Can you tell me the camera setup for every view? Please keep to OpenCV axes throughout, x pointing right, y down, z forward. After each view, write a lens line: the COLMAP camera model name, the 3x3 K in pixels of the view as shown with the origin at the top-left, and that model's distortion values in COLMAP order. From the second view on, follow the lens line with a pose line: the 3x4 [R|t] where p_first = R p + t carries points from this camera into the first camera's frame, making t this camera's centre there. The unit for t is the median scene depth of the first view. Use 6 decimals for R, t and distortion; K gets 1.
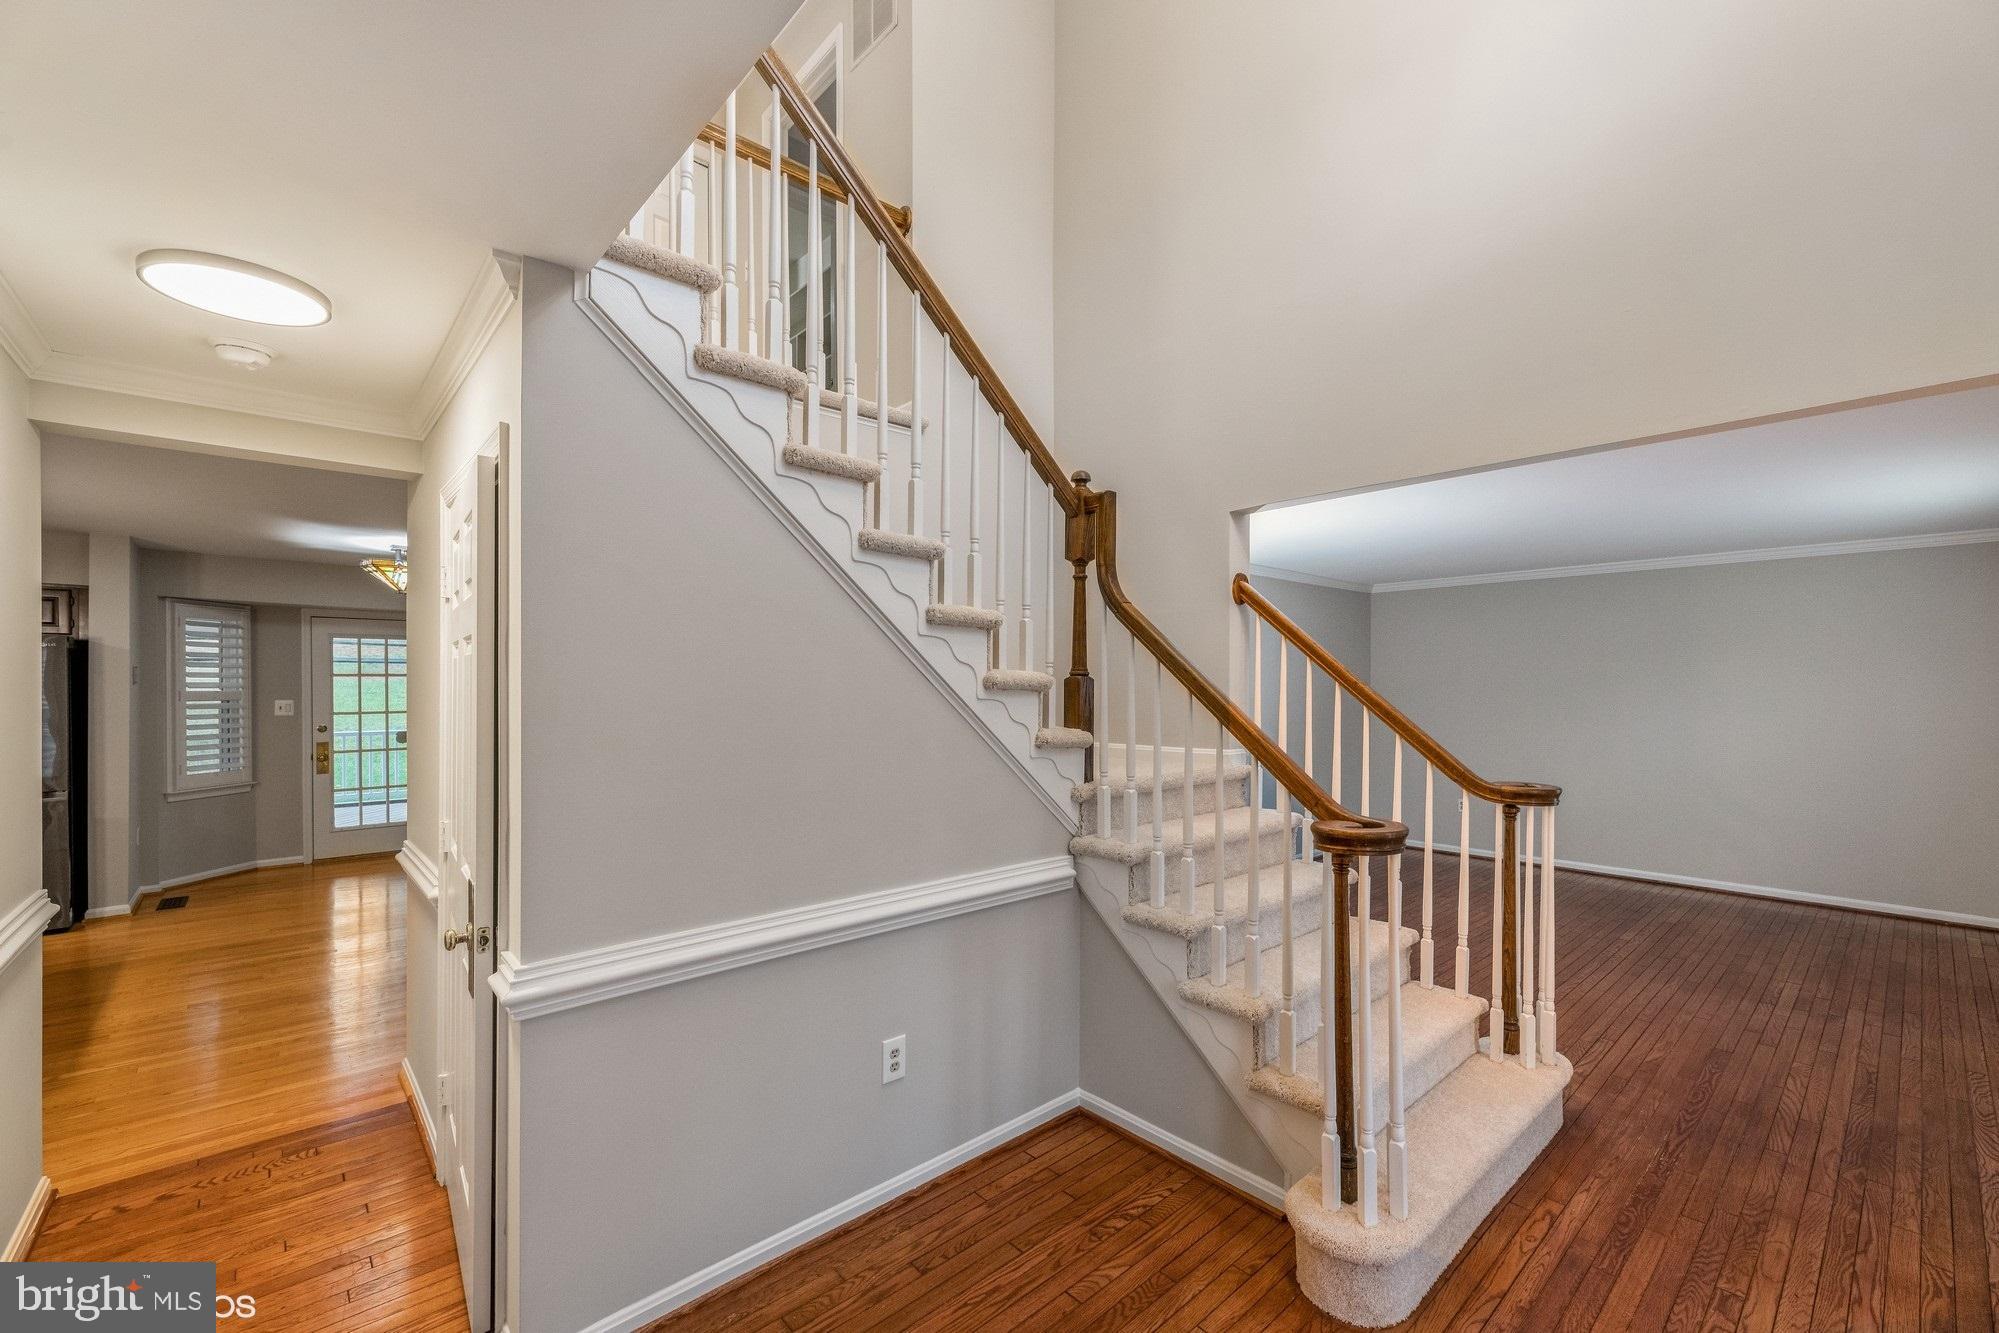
lens RADIAL K [[812.9, 0, 1006.4], [0, 812.9, 678.7], [0, 0, 1]] dist [0.000632, 0.000301]
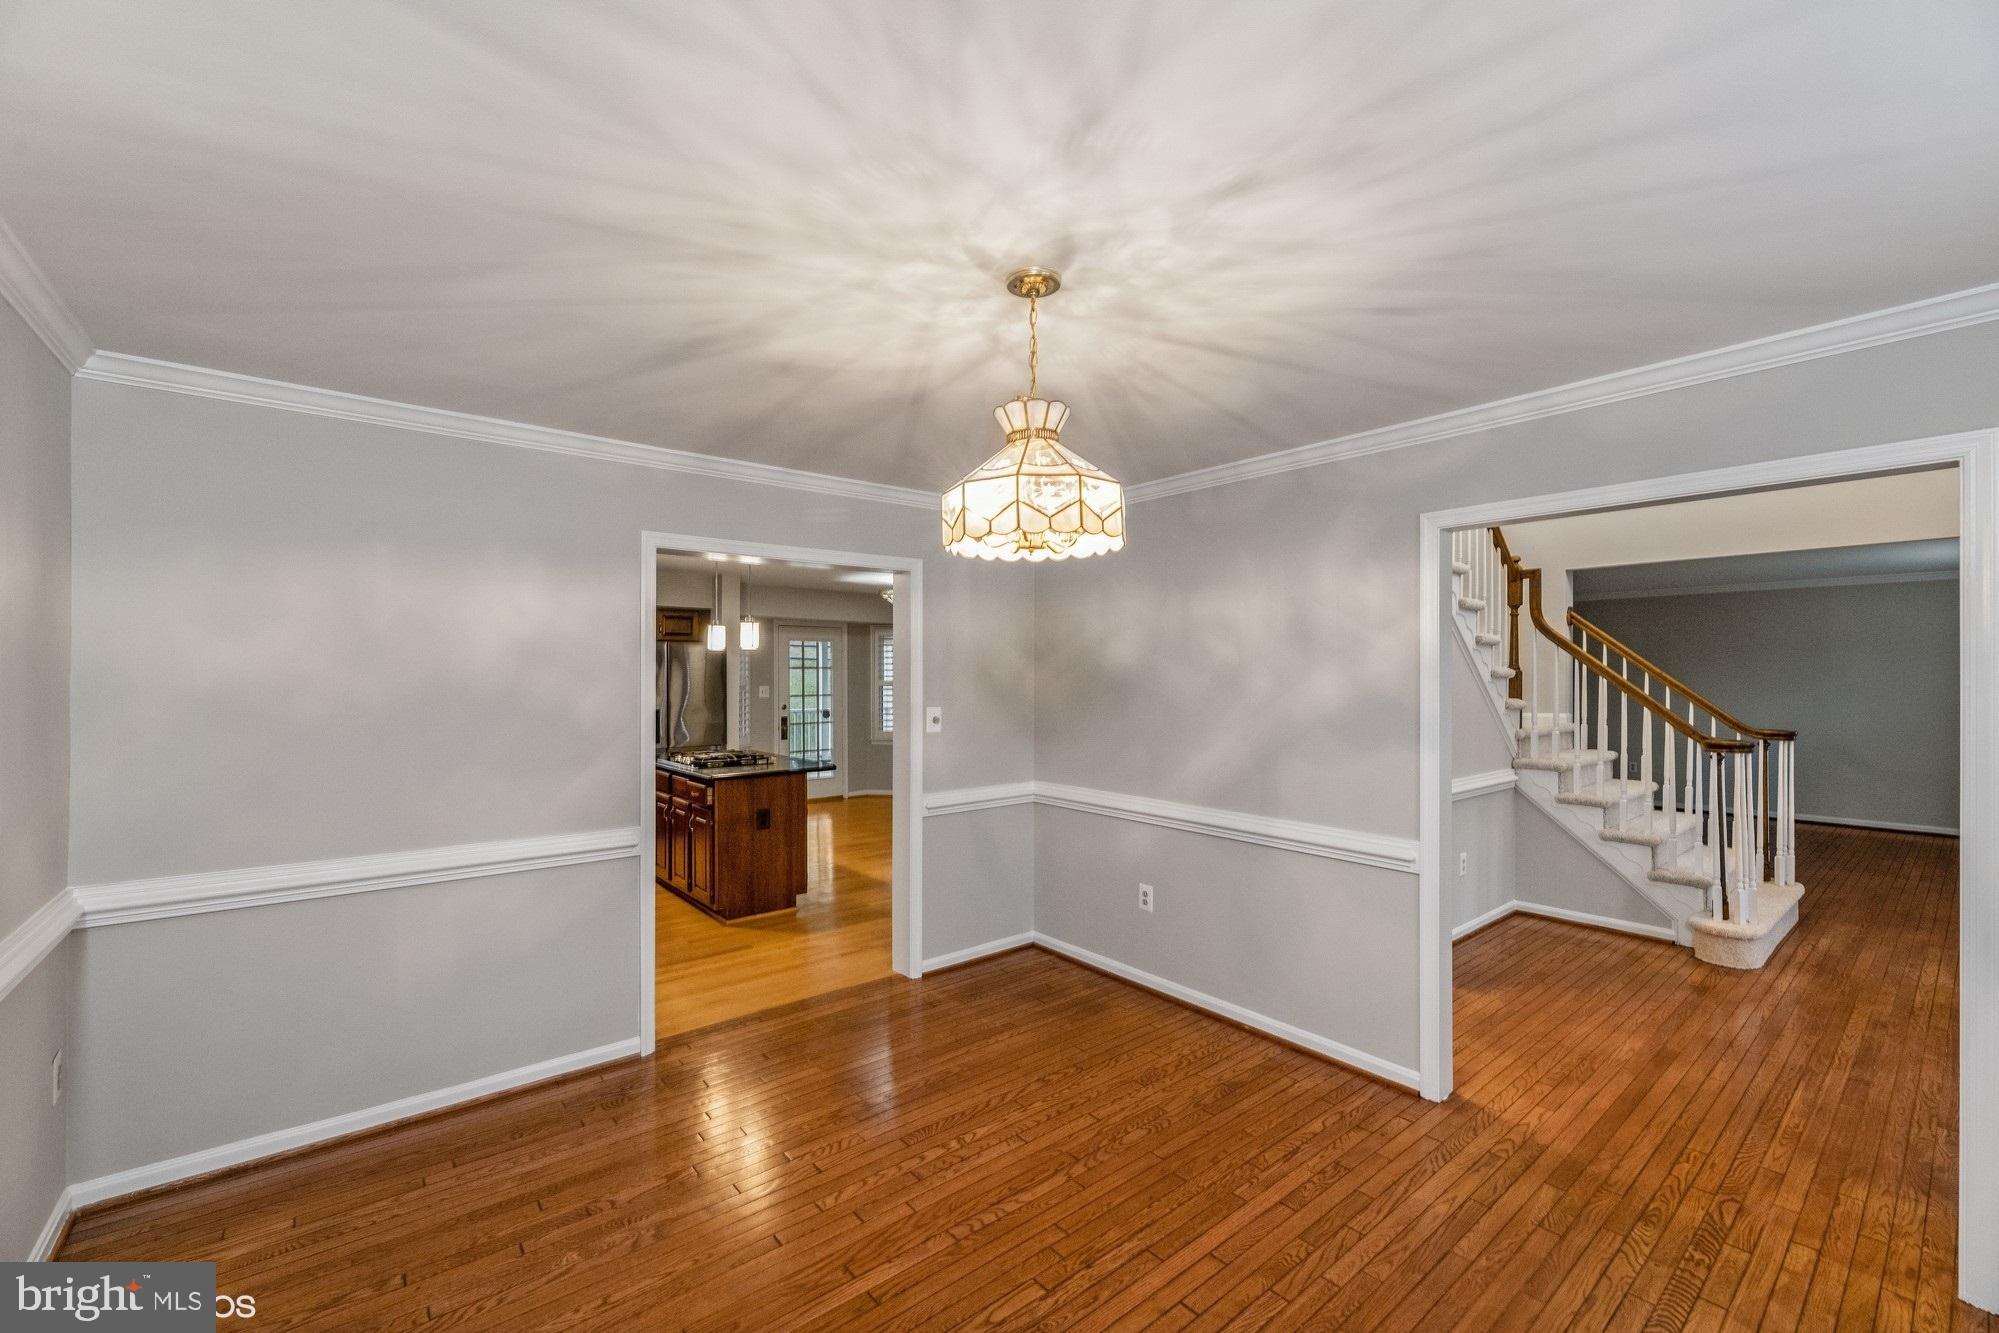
lens RADIAL K [[820.7, 0, 984.3], [0, 820.7, 664.6], [0, 0, 1]] dist [-0.001766, 0.000056]
pose [[0.999001, -0.001206, -0.044667, -1.000649], [0.000940, 0.999982, -0.005968, -0.005036], [0.044674, 0.005920, 0.998984, -0.863091]]
